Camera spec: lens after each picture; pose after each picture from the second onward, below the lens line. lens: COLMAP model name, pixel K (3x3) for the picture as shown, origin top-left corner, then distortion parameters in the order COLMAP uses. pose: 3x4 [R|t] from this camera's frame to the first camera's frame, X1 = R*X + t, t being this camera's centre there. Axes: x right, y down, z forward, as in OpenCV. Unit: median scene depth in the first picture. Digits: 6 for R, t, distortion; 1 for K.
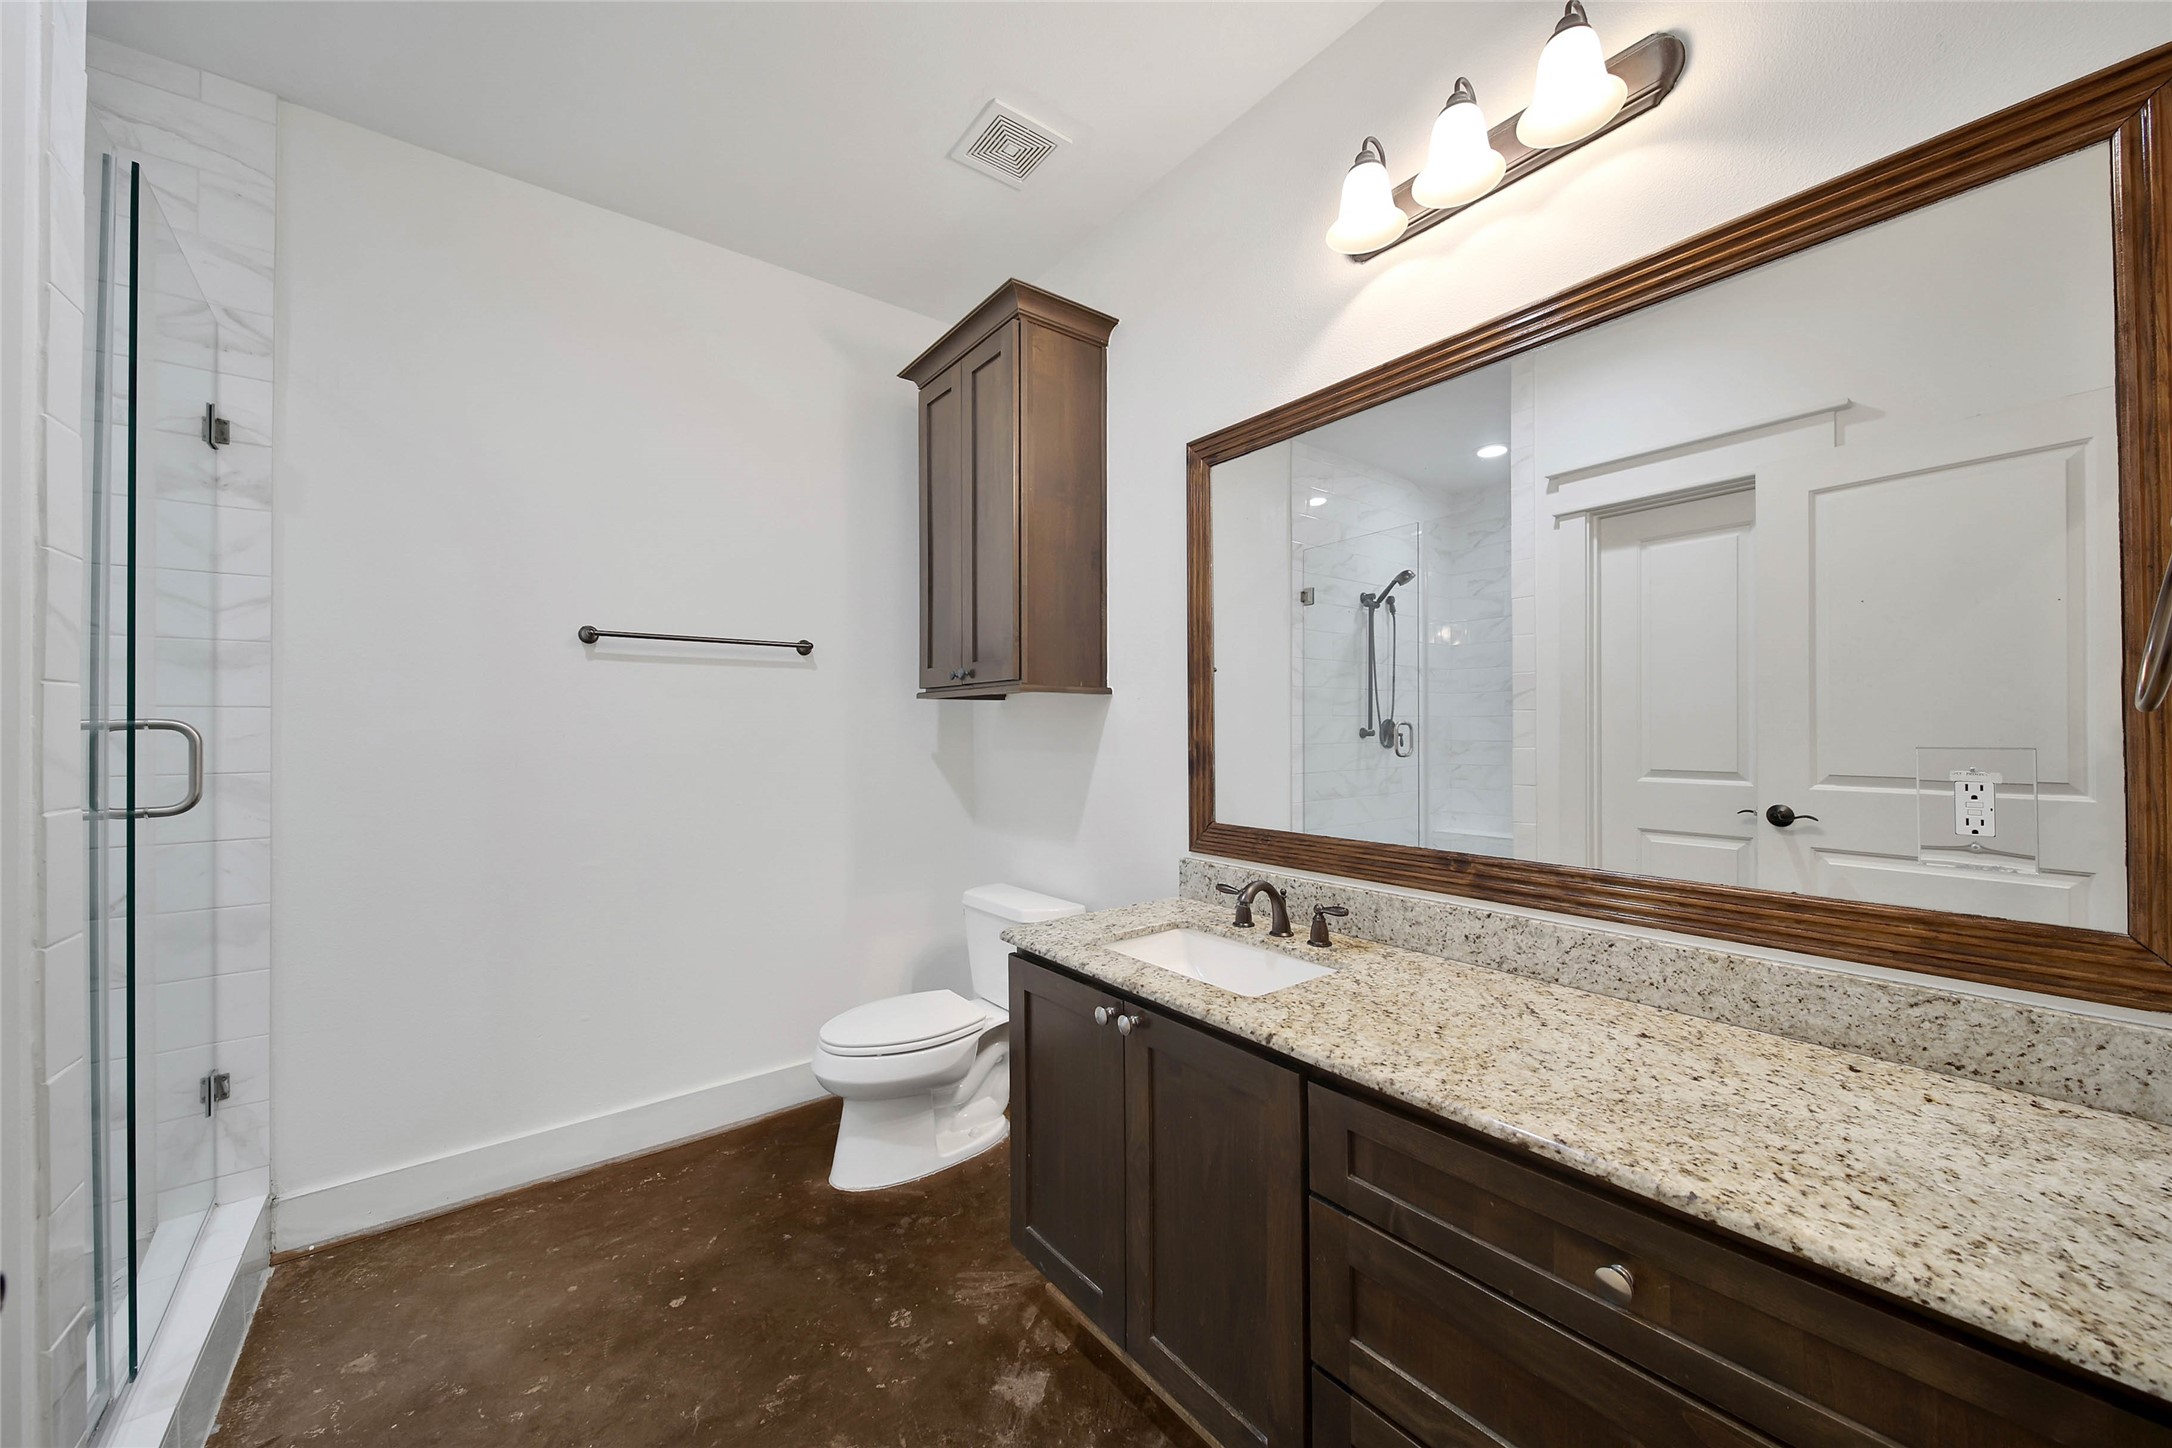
lens RADIAL K [[803.6, 0, 1083.9], [0, 803.6, 717.0], [0, 0, 1]] dist [-0.000701, -0.000039]
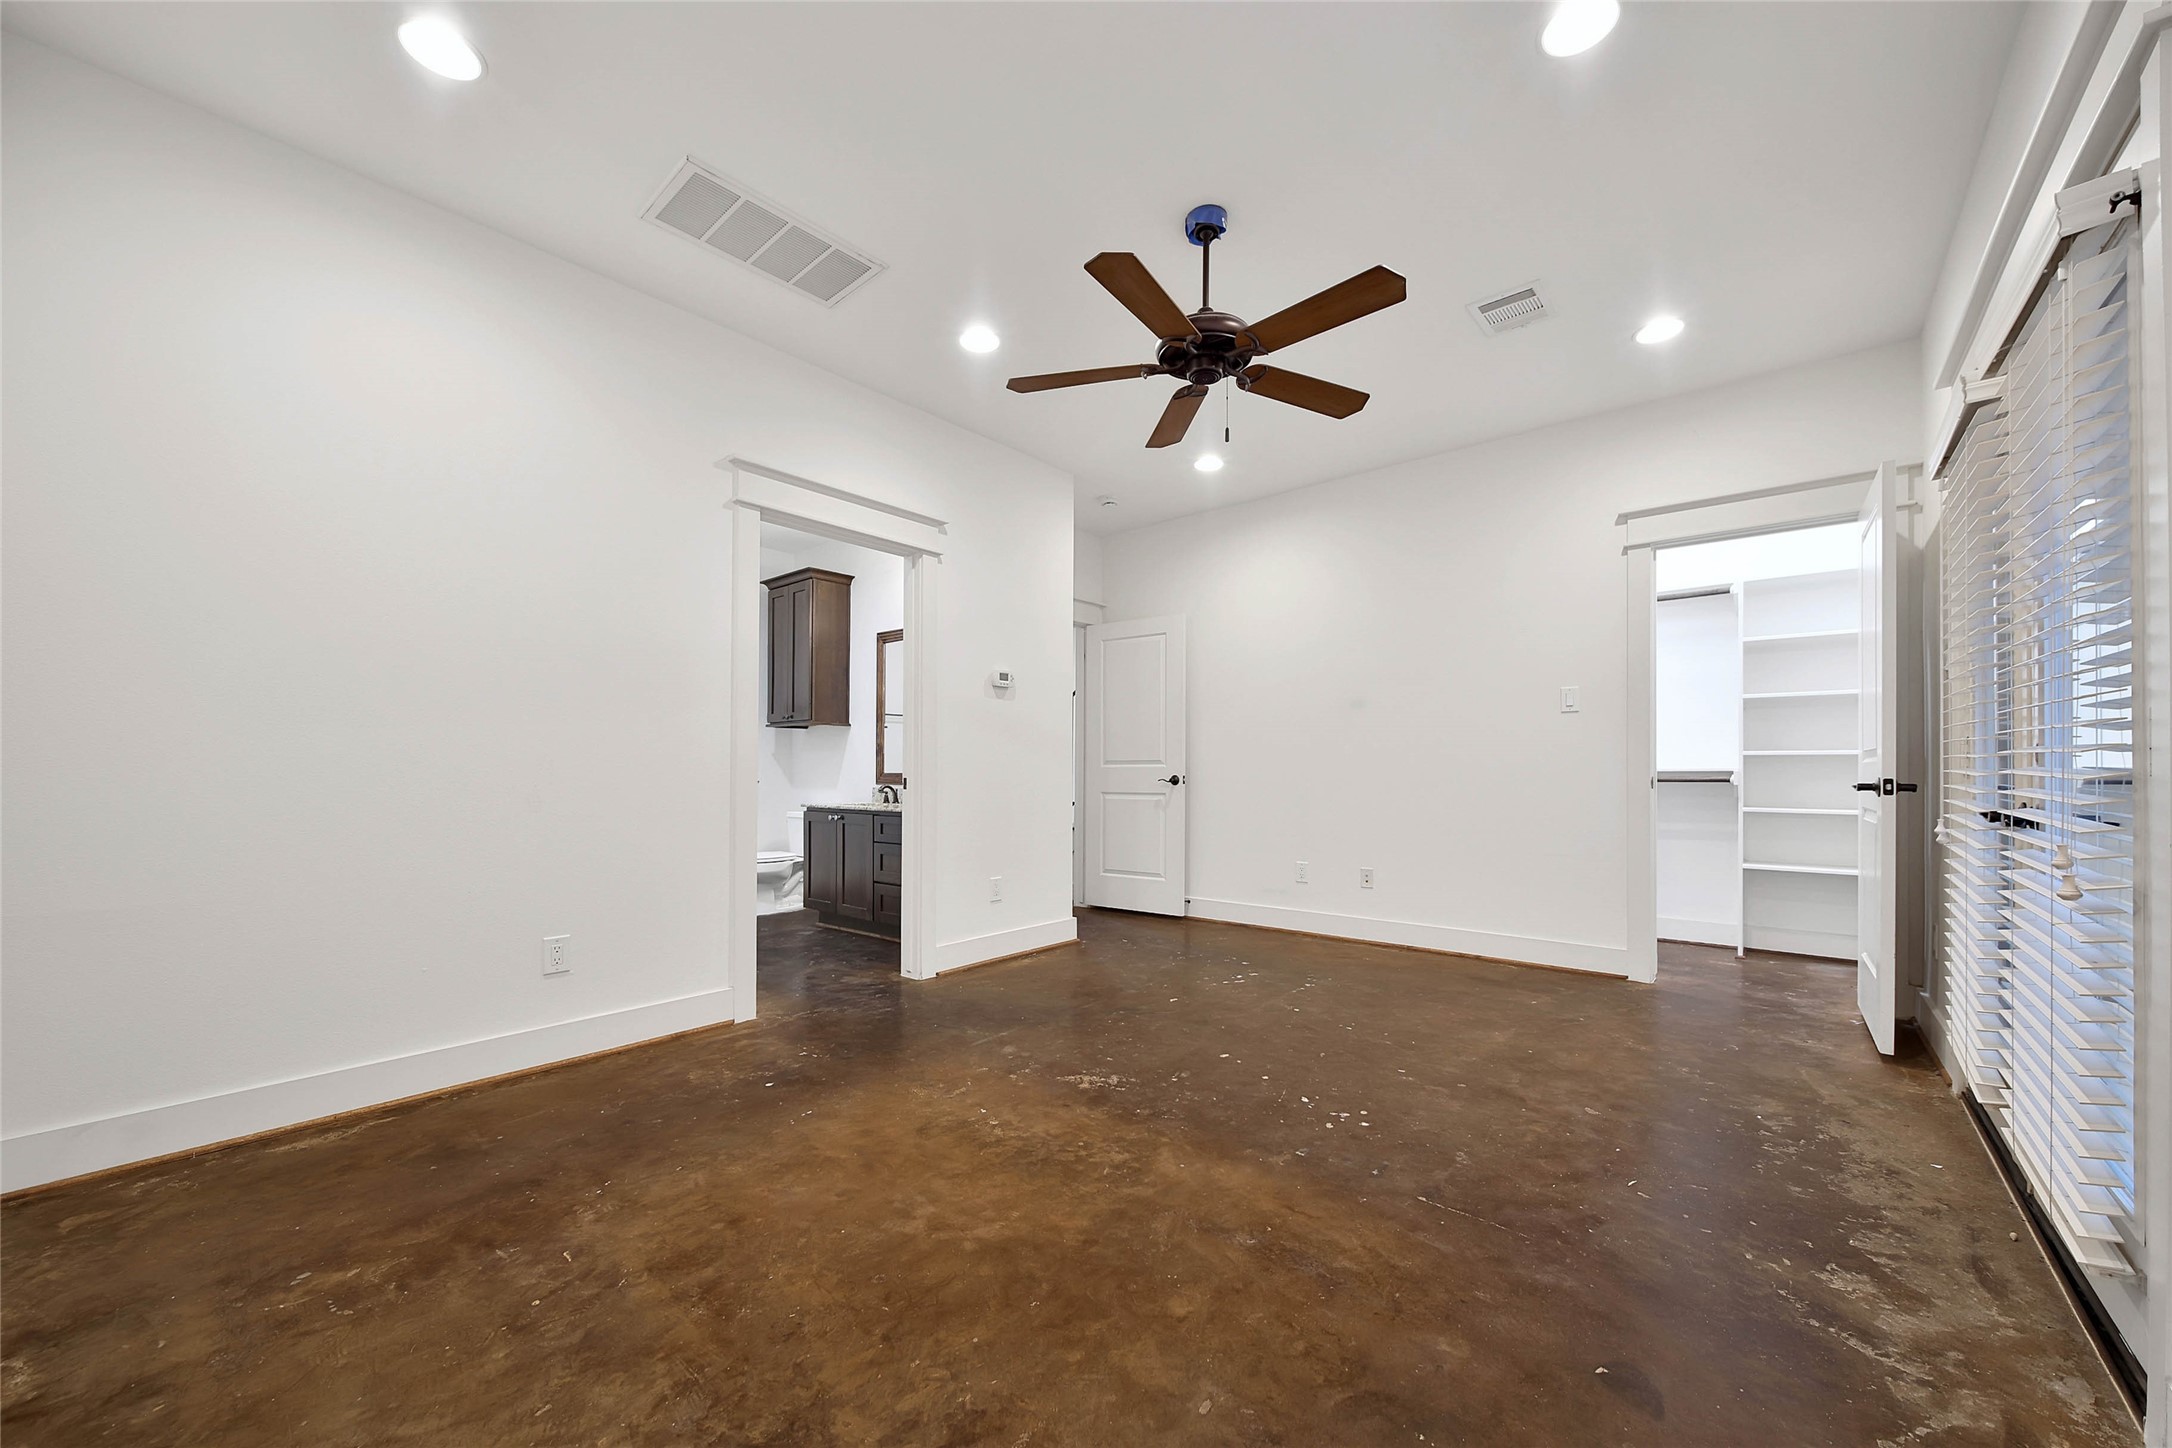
lens RADIAL K [[803.6, 0, 1085.6], [0, 803.6, 731.8], [0, 0, 1]] dist [-0.000701, -0.000039]
pose [[0.976191, 0.007225, 0.216793, 0.202005], [-0.003932, 0.999870, -0.015619, 0.026212], [-0.216878, 0.014394, 0.976093, -1.561531]]
